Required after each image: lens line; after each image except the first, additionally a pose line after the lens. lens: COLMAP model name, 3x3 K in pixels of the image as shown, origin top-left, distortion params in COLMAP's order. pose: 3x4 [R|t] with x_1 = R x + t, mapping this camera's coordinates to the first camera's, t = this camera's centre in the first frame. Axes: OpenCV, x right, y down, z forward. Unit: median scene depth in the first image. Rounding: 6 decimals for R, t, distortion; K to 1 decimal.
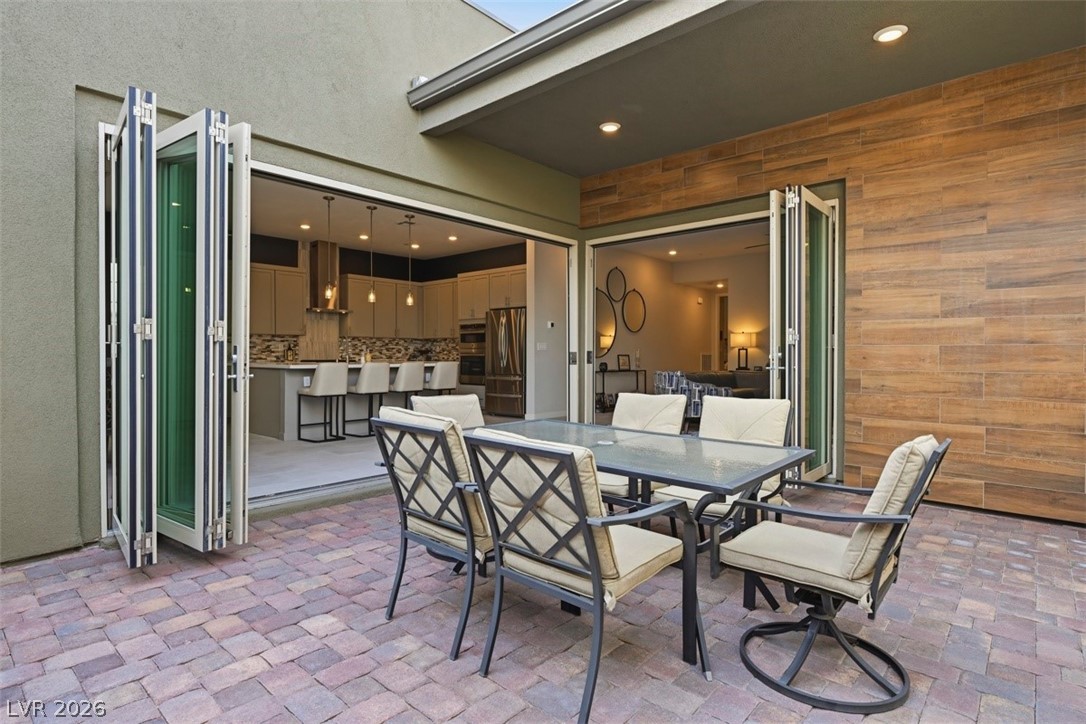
lens RADIAL K [[562.4, 0, 544.2], [0, 562.4, 359.4], [0, 0, 1]] dist [0.000623, 0.000305]
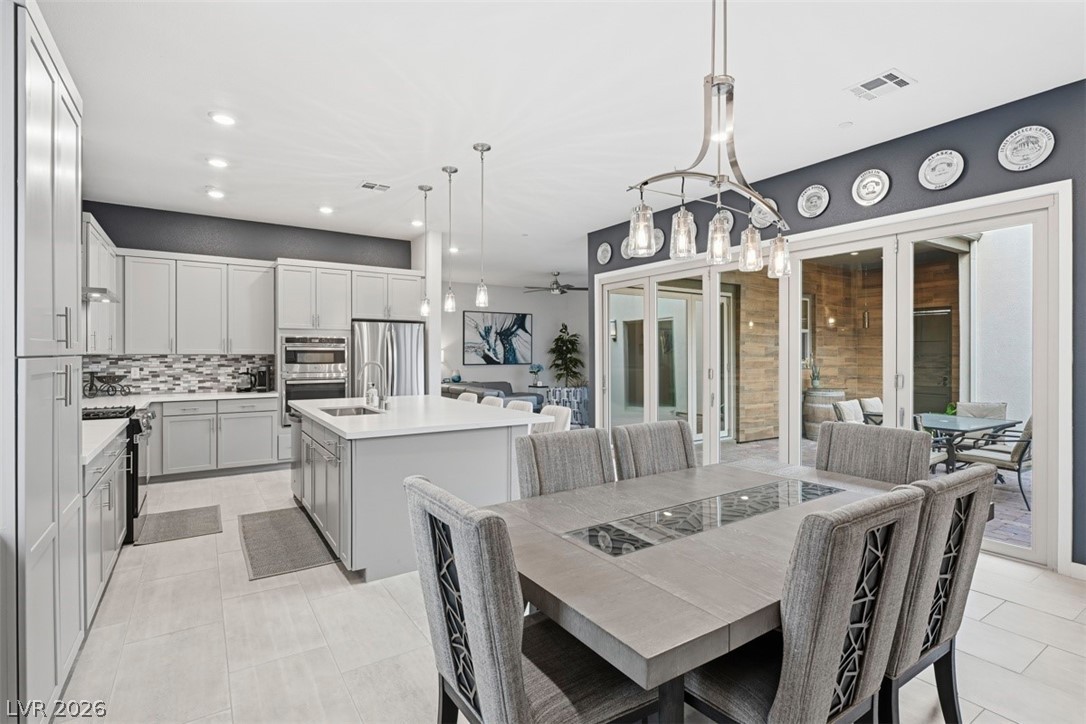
lens RADIAL K [[521.1, 0, 542.1], [0, 521.1, 356.6], [0, 0, 1]] dist [-0.001186, 0.000003]
pose [[0.265370, -0.005367, 0.964132, -1.532566], [0.007536, 0.999966, 0.003493, -0.089407], [-0.964117, 0.006338, 0.265401, 1.292626]]
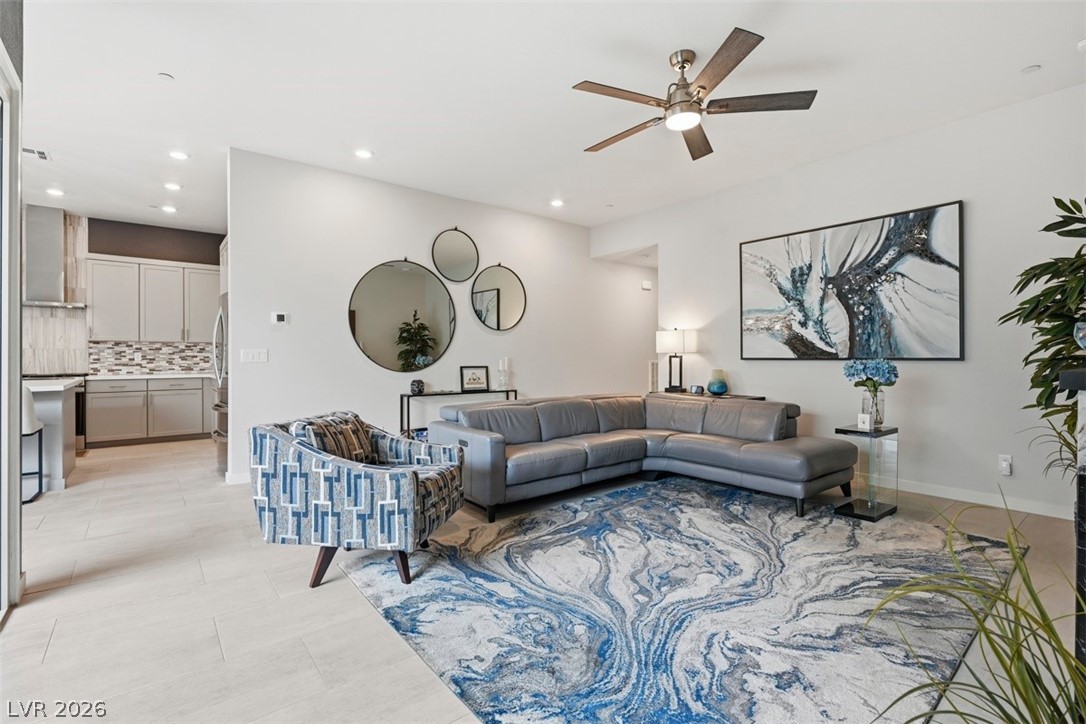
lens RADIAL K [[496.2, 0, 543.6], [0, 496.2, 358.4], [0, 0, 1]] dist [-0.000877, -0.000407]
pose [[0.985032, -0.001406, -0.172365, 0.775543], [0.000717, 0.999992, -0.004058, -0.036806], [0.172370, 0.003874, 0.985025, 1.137648]]
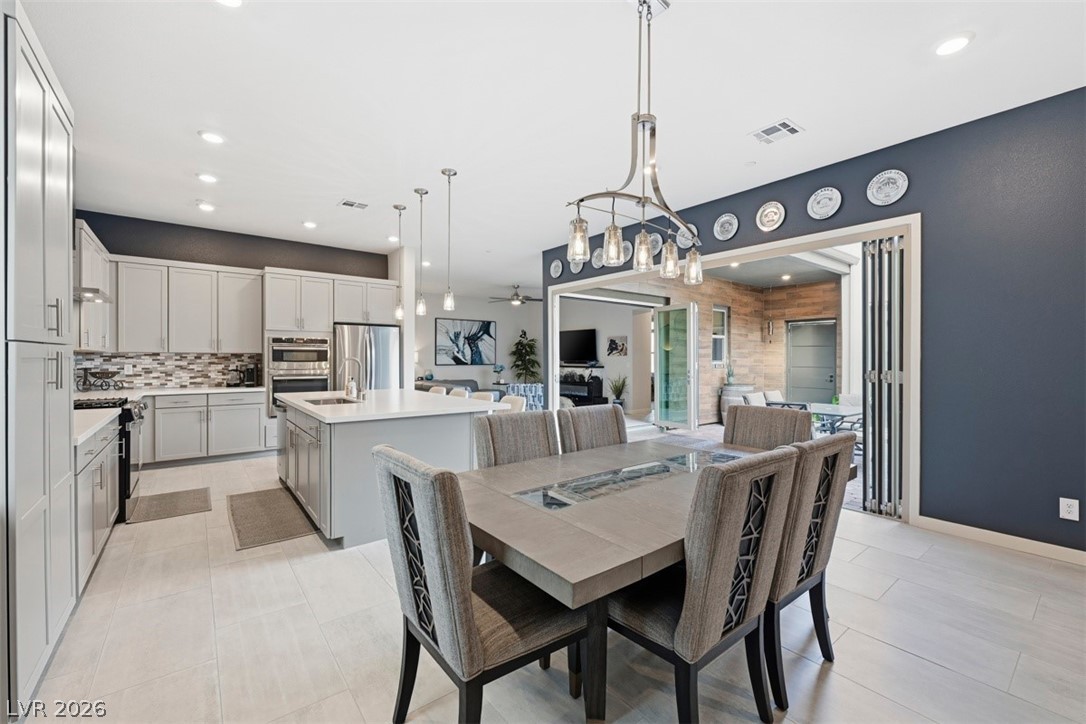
lens RADIAL K [[448.2, 0, 542.4], [0, 448.2, 361.5], [0, 0, 1]] dist [-0.000939, 0.000021]
pose [[0.186762, -0.007186, 0.982379, -1.537436], [0.005036, 0.999967, 0.006357, -0.074743], [-0.982392, 0.003760, 0.186792, 1.280089]]
